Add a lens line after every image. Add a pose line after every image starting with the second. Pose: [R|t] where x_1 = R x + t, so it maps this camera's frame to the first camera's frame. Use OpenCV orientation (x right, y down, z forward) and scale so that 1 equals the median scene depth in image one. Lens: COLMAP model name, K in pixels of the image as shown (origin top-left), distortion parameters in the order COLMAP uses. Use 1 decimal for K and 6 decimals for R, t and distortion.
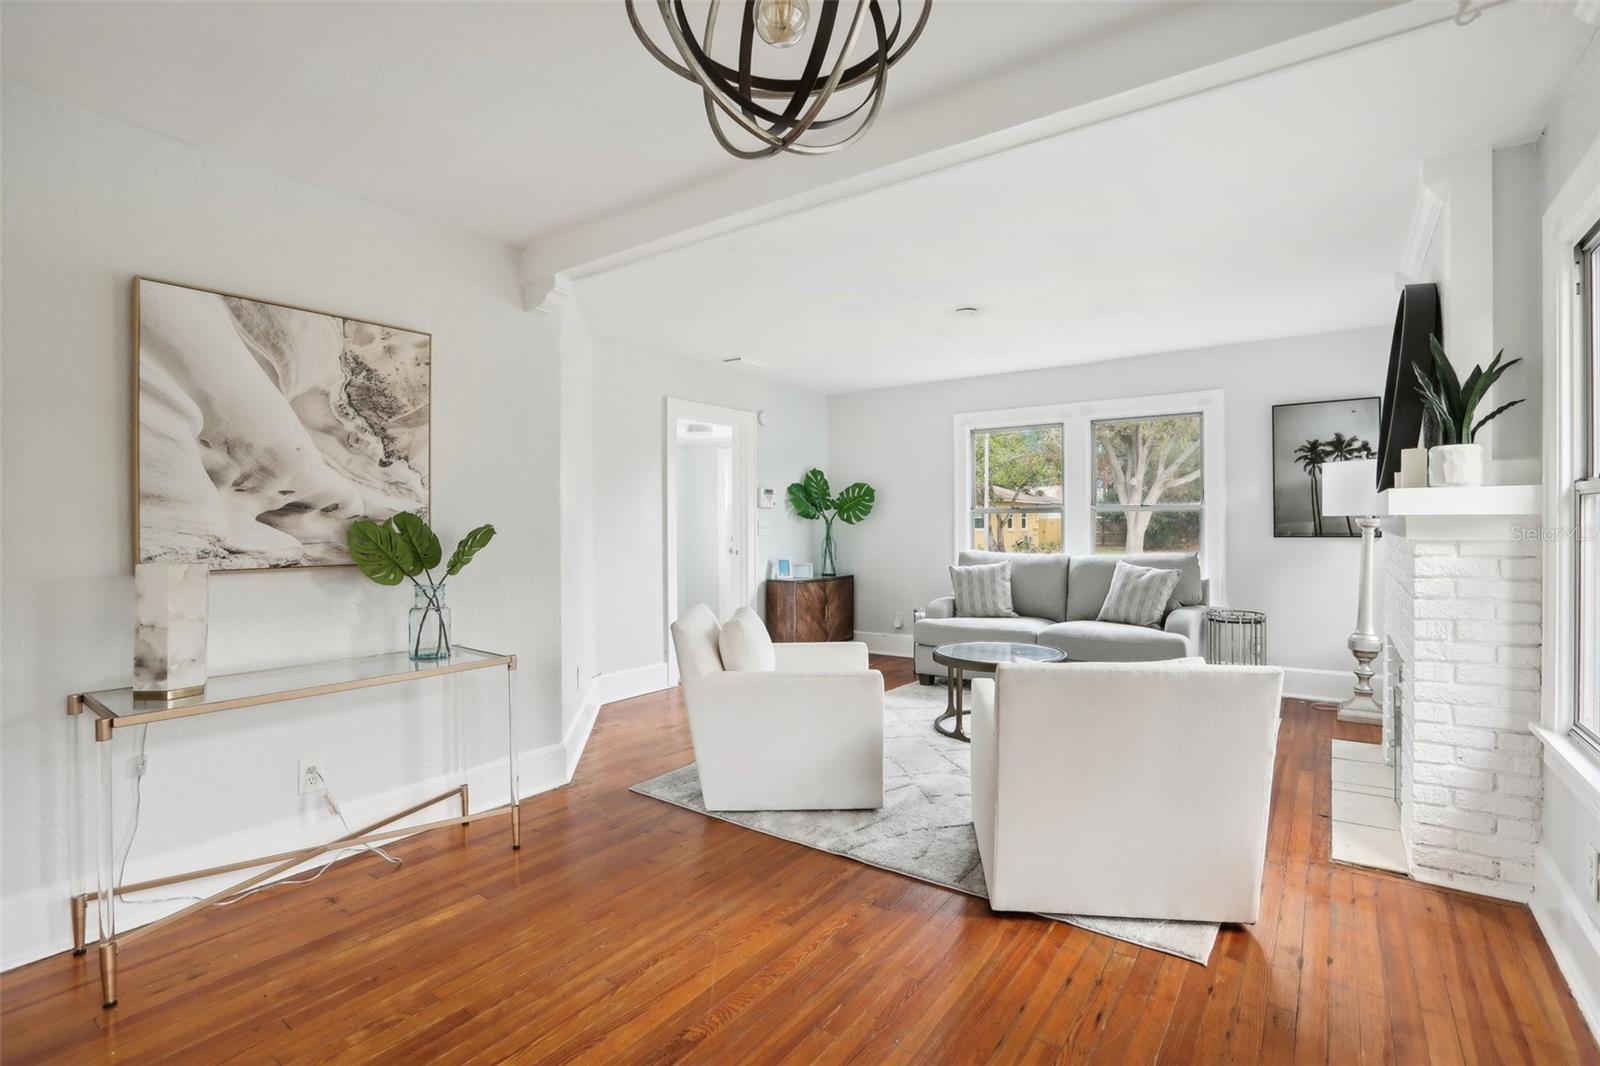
lens RADIAL K [[752.8, 0, 802.9], [0, 752.8, 531.1], [0, 0, 1]] dist [-0.027282, 0.003659]
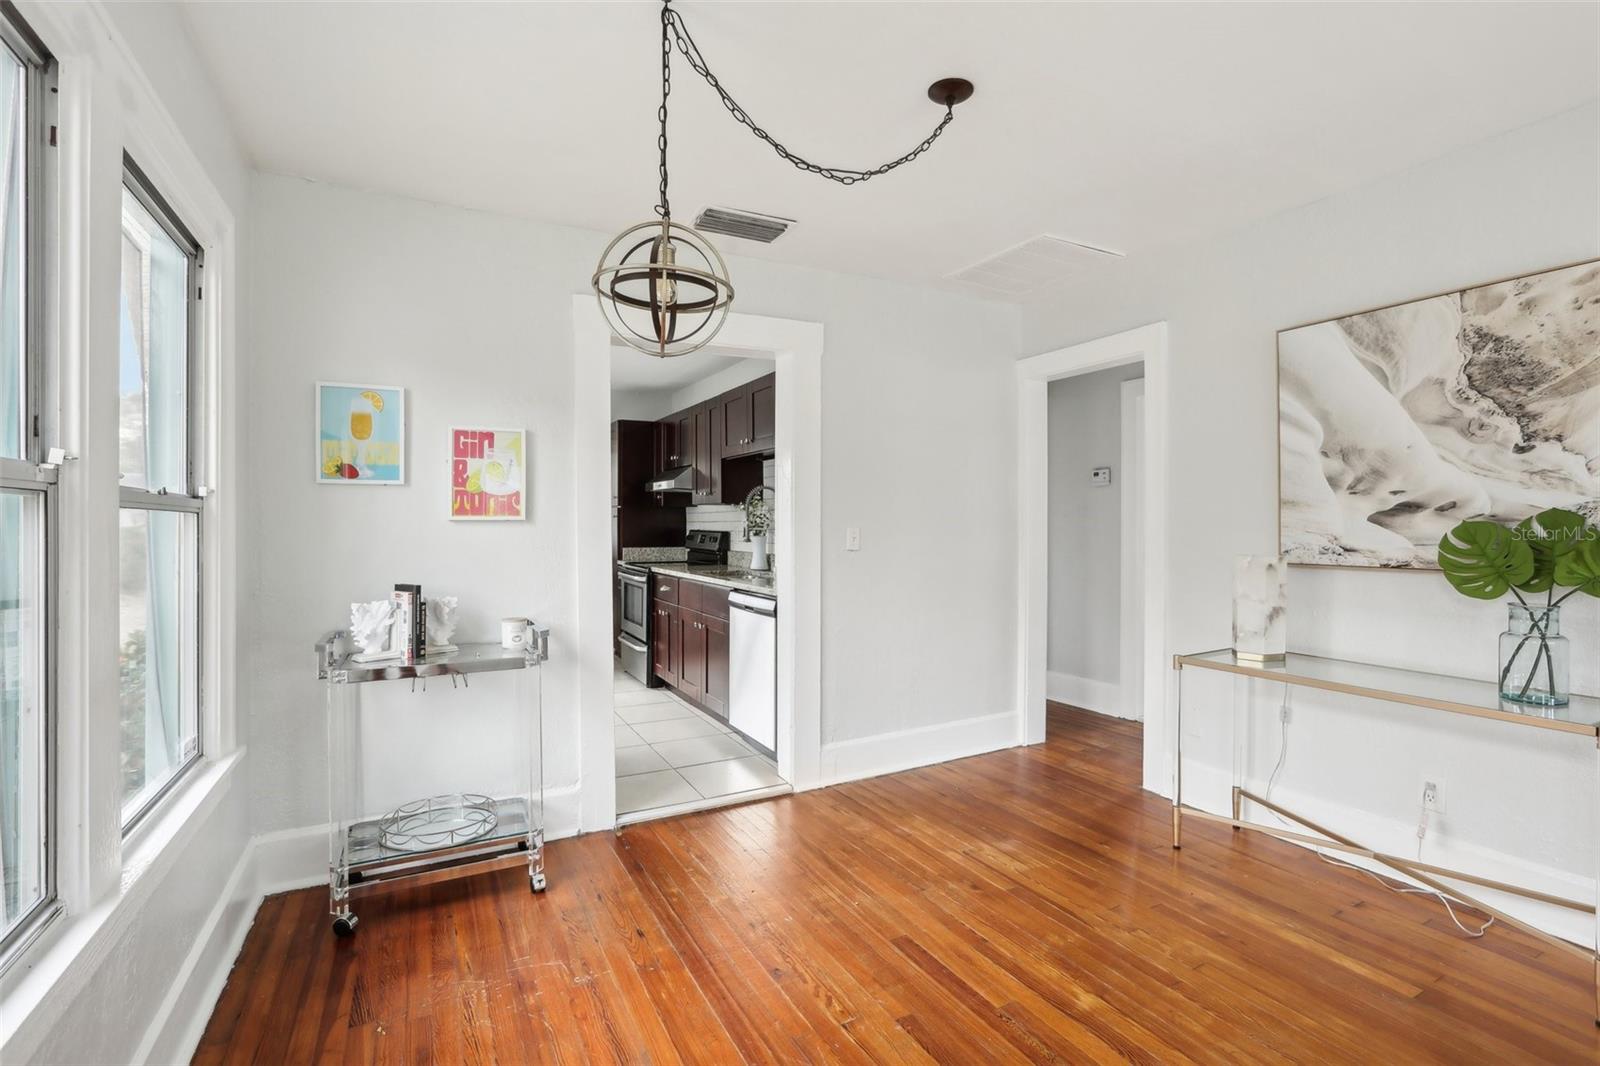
lens RADIAL K [[752.8, 0, 801.4], [0, 752.8, 527.9], [0, 0, 1]] dist [-0.027282, 0.003659]
pose [[-0.460043, 0.010002, -0.887840, 0.525271], [-0.002836, 0.999915, 0.012734, -0.014459], [0.887892, 0.008376, -0.459976, 0.715630]]
